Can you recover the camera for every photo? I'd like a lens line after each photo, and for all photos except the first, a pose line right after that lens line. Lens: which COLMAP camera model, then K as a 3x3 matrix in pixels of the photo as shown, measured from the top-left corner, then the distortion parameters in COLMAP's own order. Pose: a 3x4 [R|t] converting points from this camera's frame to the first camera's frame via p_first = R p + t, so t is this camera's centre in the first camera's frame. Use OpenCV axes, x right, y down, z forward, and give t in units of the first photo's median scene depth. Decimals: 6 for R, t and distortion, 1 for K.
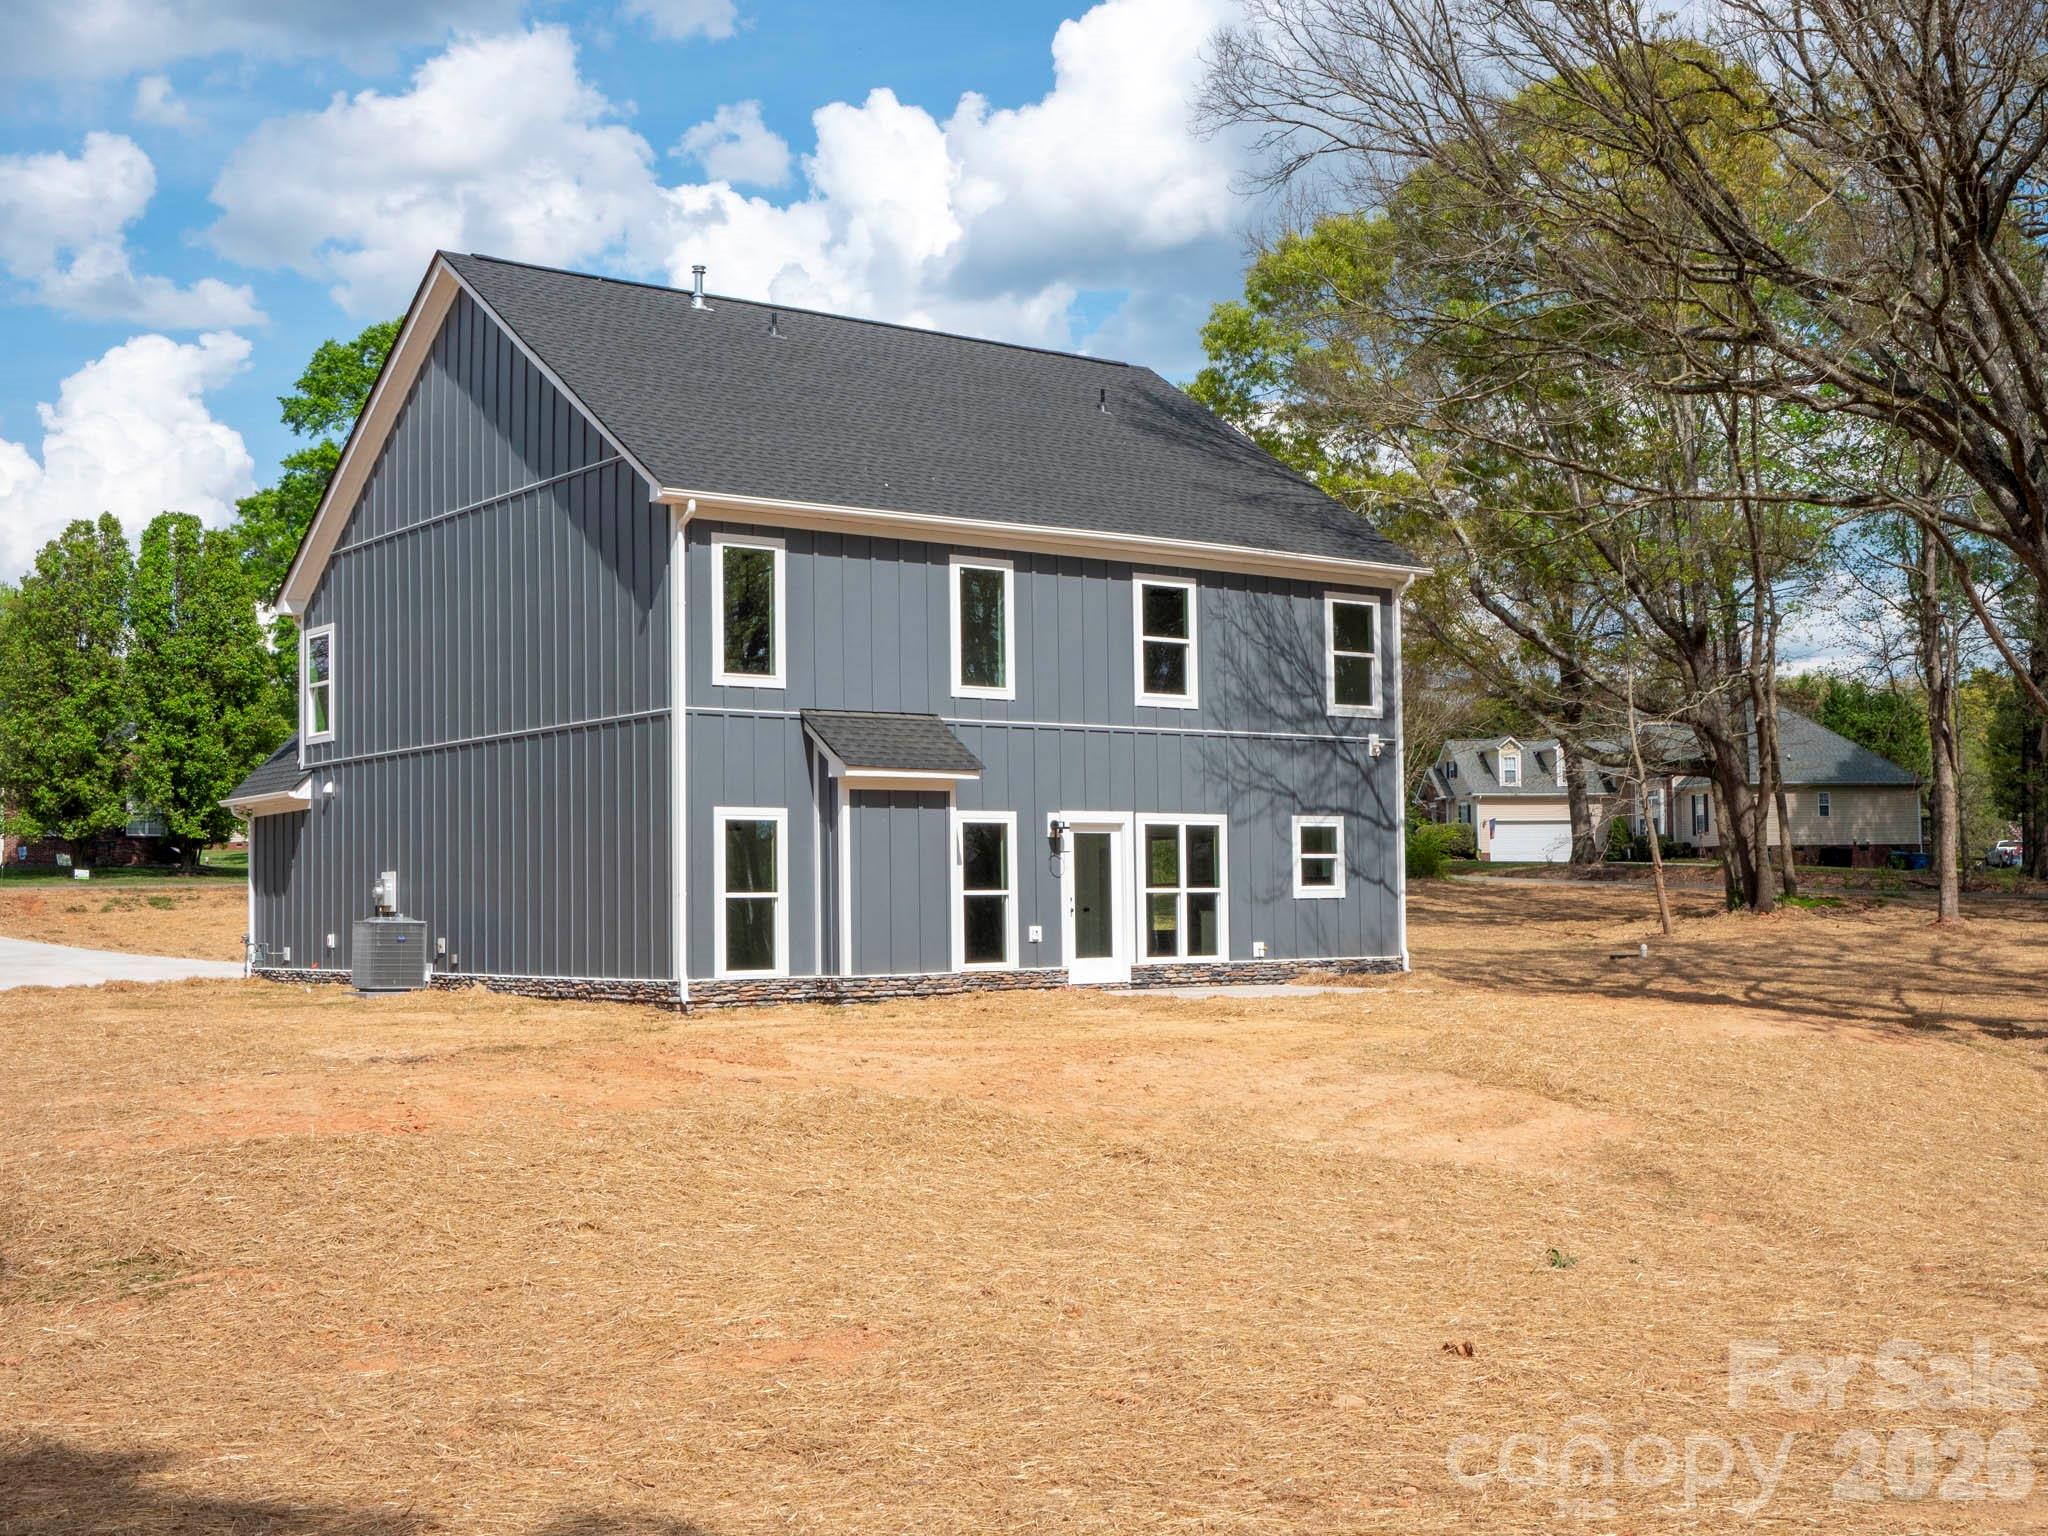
lens RADIAL K [[2395.3, 0, 1024.0], [0, 2395.3, 768.0], [0, 0, 1]] dist [0.035308, 0.020761]
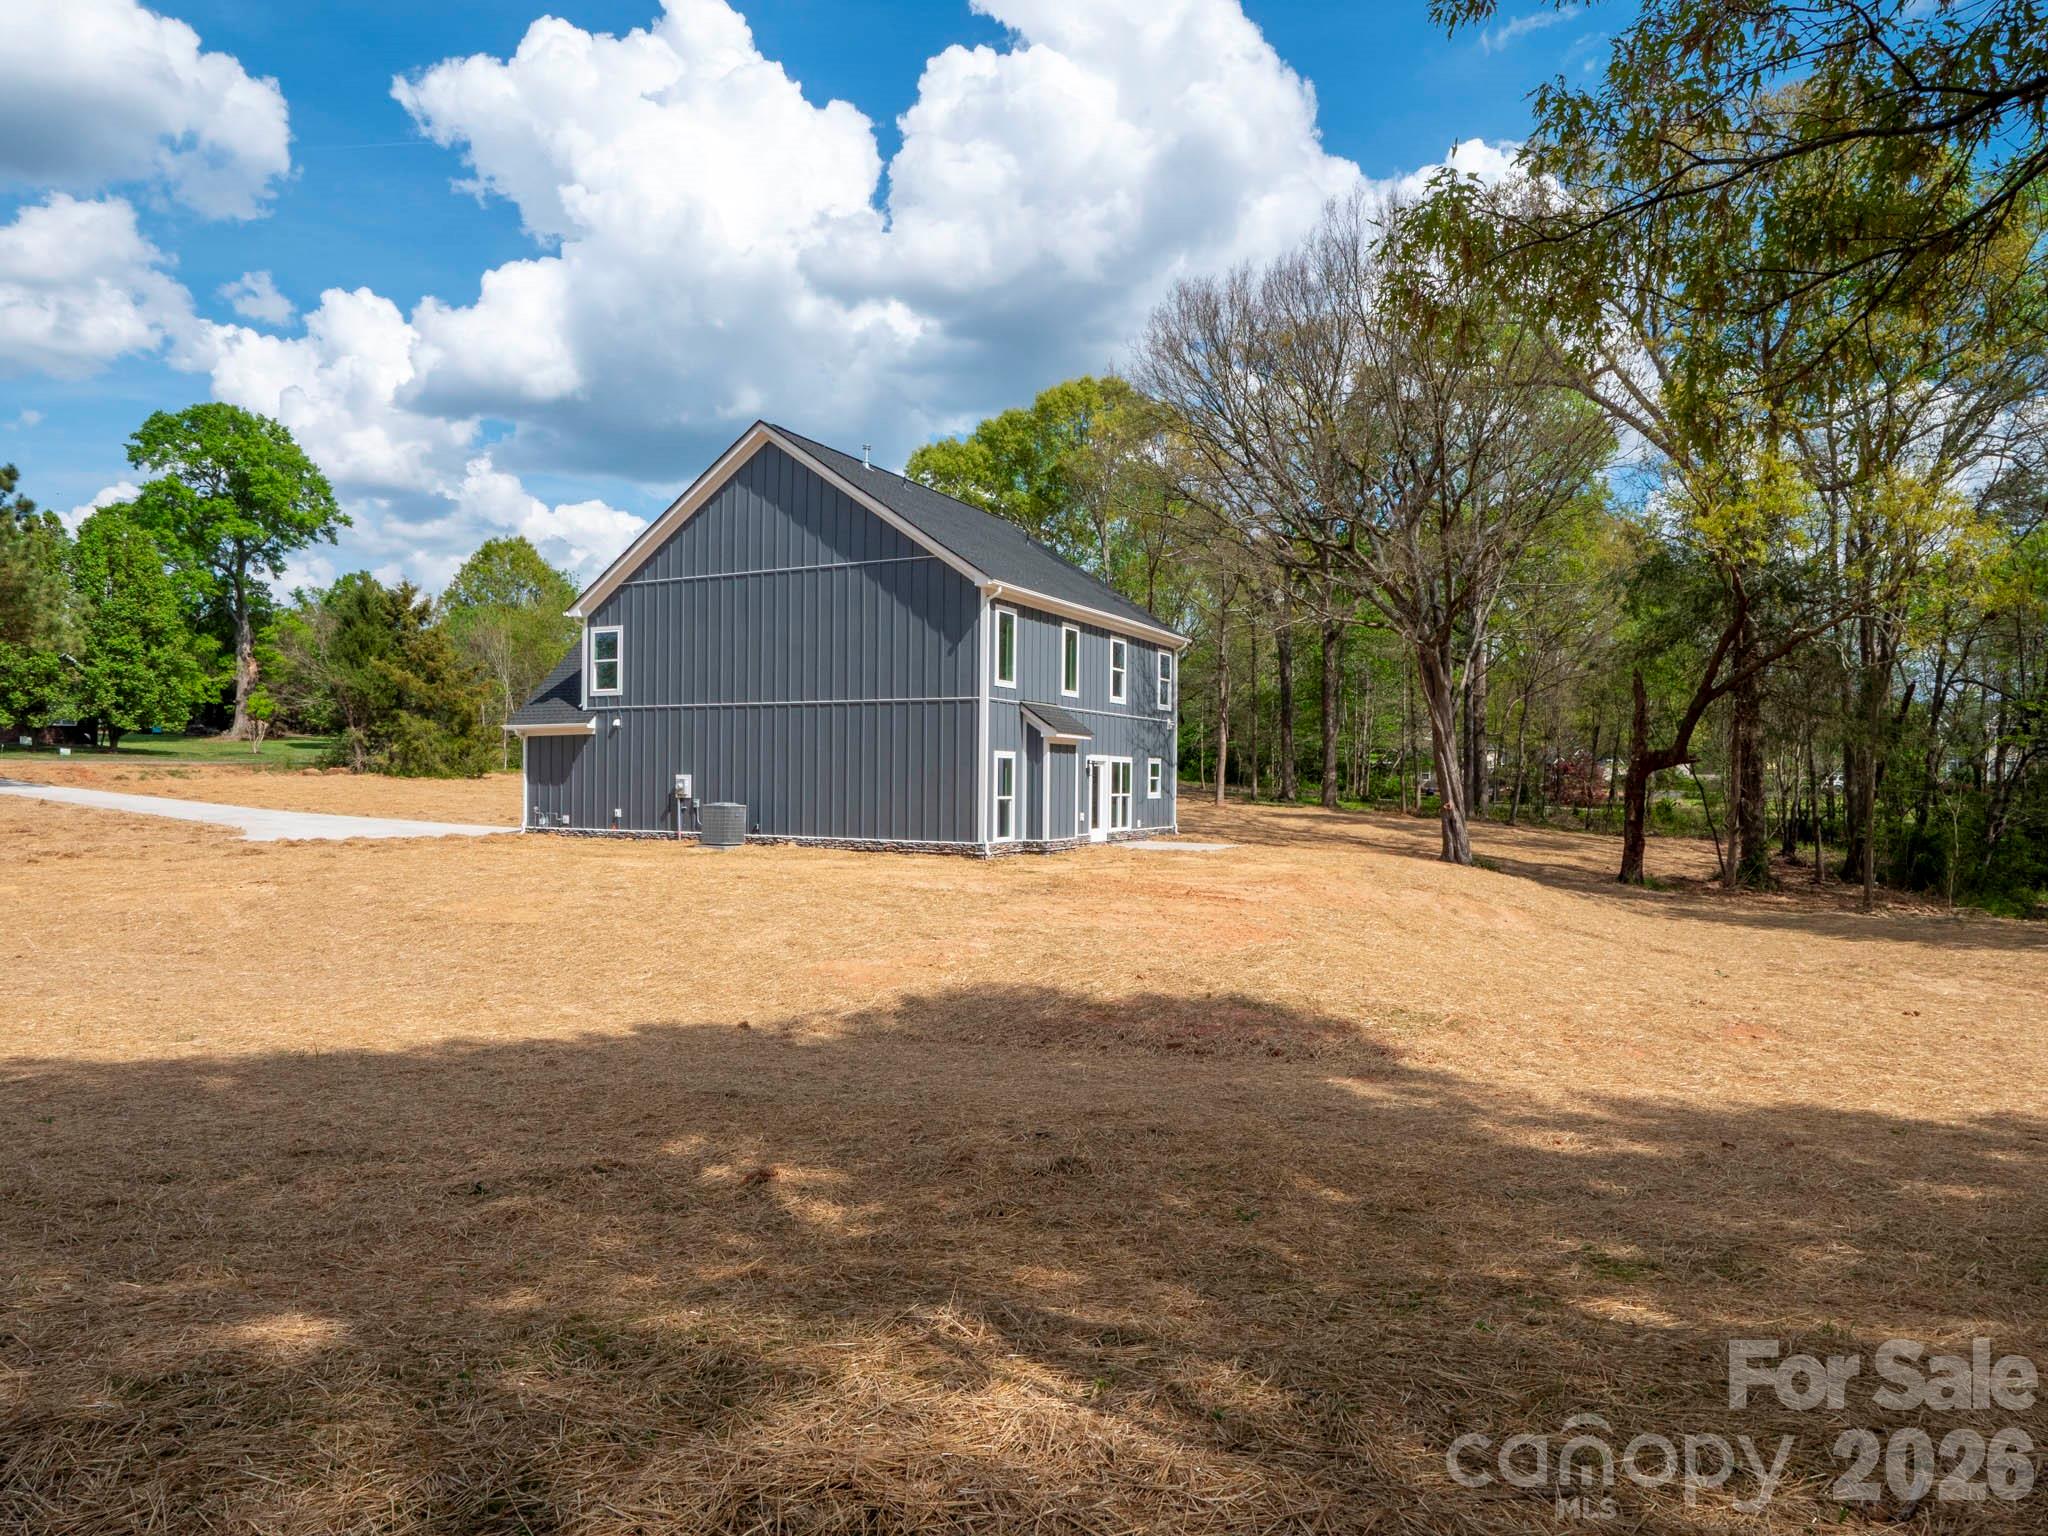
lens RADIAL K [[1244.6, 0, 1024.0], [0, 1244.6, 768.0], [0, 0, 1]] dist [-0.008824, -0.000515]
pose [[0.900836, 0.025340, 0.433419, -0.455276], [-0.046073, 0.998238, 0.037397, -0.006732], [-0.431707, -0.053657, 0.900416, 0.095374]]
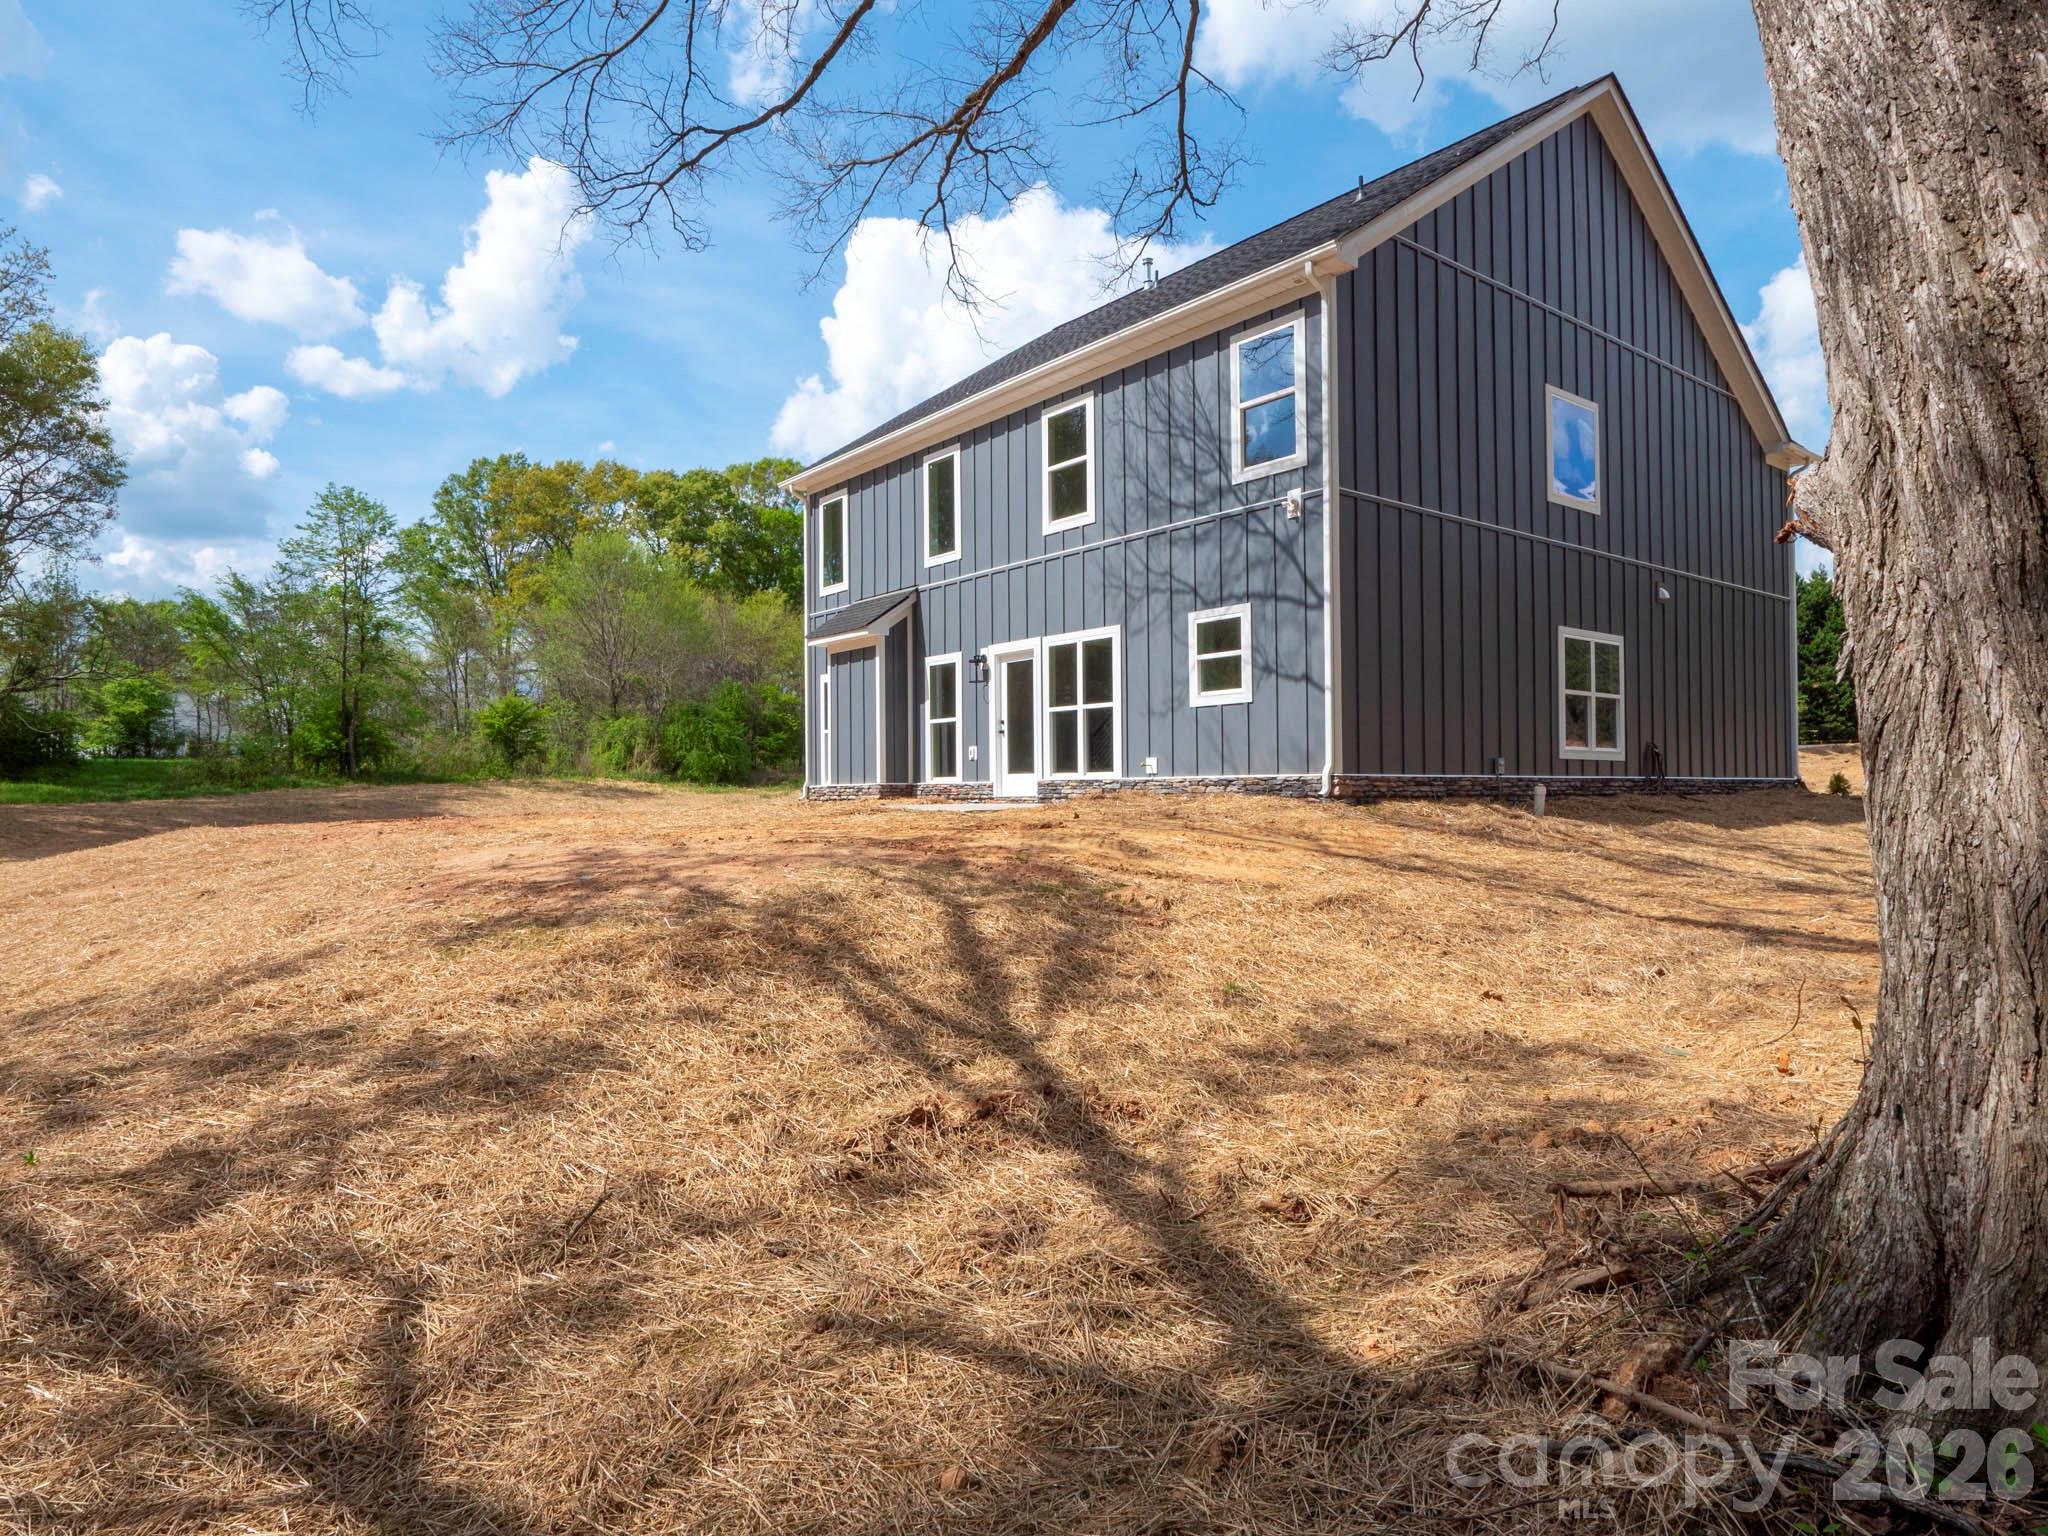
lens RADIAL K [[1244.6, 0, 1024.0], [0, 1244.6, 768.0], [0, 0, 1]] dist [-0.008824, -0.000515]
pose [[0.017969, -0.007838, -0.999808, 0.583959], [0.067636, 0.997688, -0.006605, 0.077700], [0.997548, -0.067505, 0.018458, 0.955734]]
